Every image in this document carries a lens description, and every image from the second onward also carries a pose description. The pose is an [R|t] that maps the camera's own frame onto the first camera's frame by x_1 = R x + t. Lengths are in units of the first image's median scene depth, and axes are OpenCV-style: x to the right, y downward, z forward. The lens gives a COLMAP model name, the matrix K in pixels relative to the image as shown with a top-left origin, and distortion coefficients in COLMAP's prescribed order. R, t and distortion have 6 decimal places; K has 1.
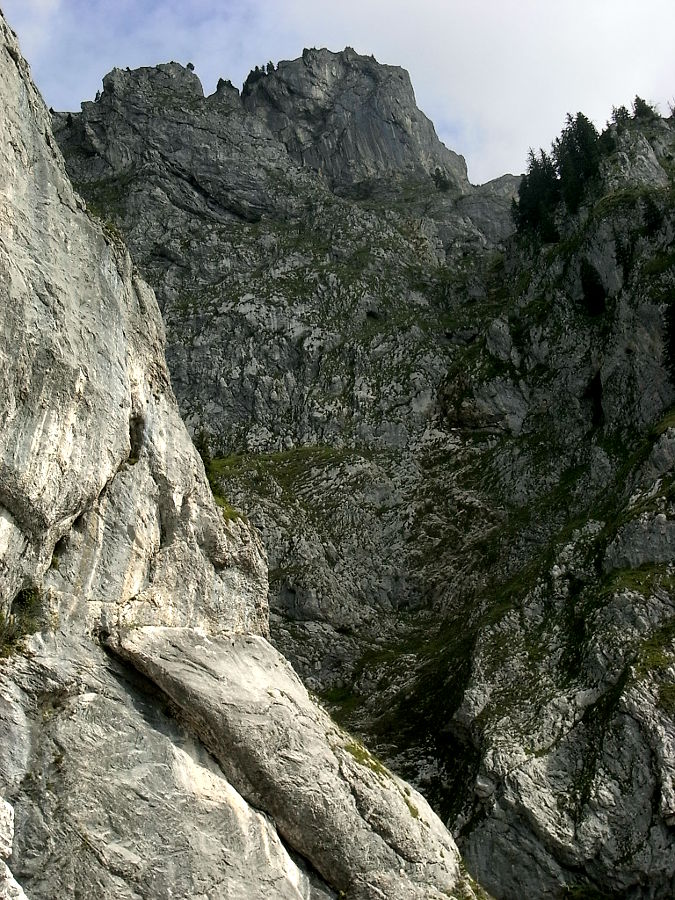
lens RADIAL K [[1497.7, 0, 335.1], [0, 1497.7, 474.6], [0, 0, 1]] dist [0.088731, 0.027118]
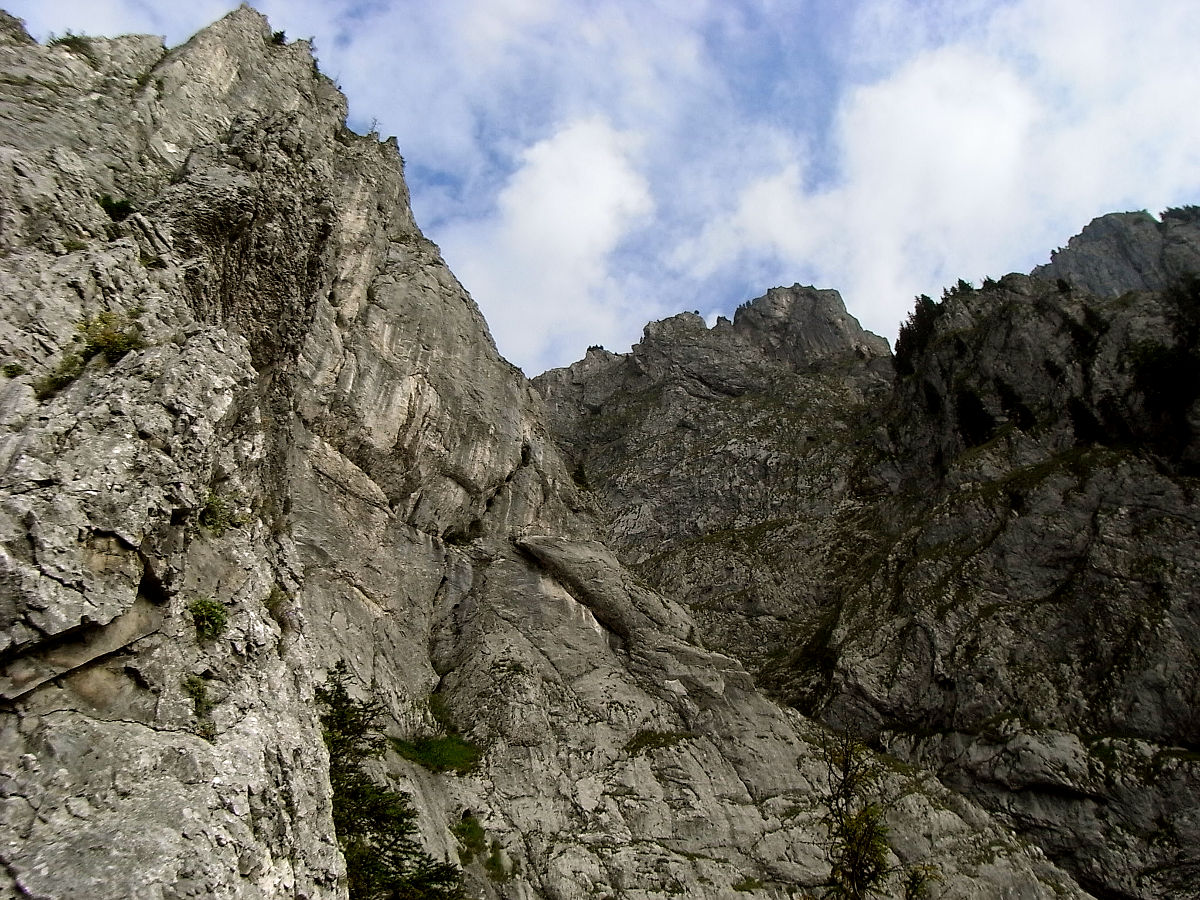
lens RADIAL K [[1002.4, 0, 596.8], [0, 1002.4, 463.0], [0, 0, 1]] dist [-0.146377, 0.148874]
pose [[0.960857, -0.149104, -0.233497, 0.074932], [0.120086, 0.983680, -0.133988, 0.047928], [0.249665, 0.100703, 0.963082, -0.092643]]
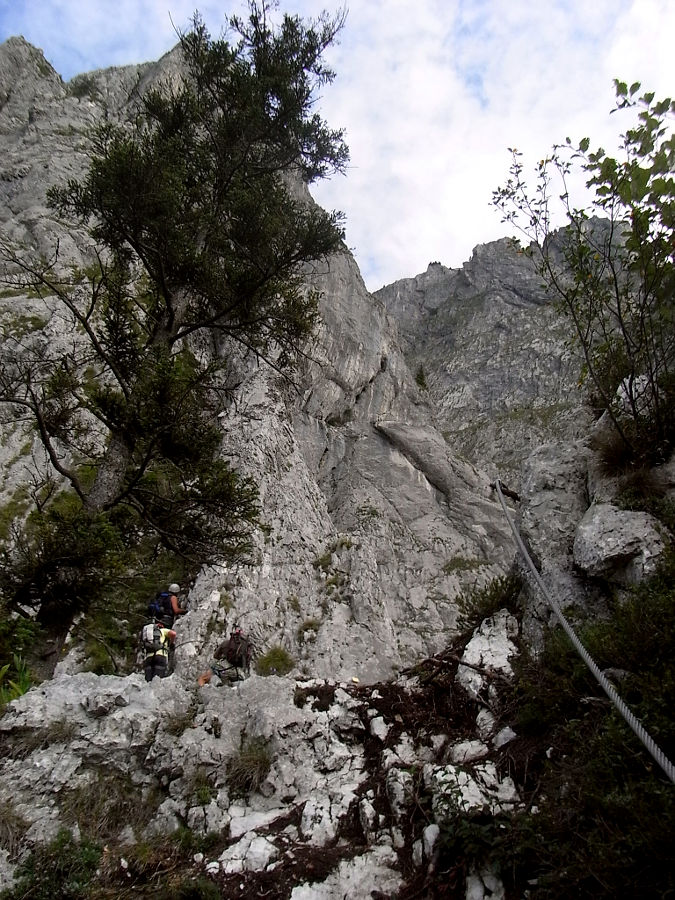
lens RADIAL K [[751.8, 0, 337.5], [0, 751.8, 450.0], [0, 0, 1]] dist [-0.146377, 0.148874]
pose [[0.928044, -0.072874, -0.365272, 0.083342], [0.074448, 0.997177, -0.009794, 0.040127], [0.364954, -0.018105, 0.930849, -0.123900]]
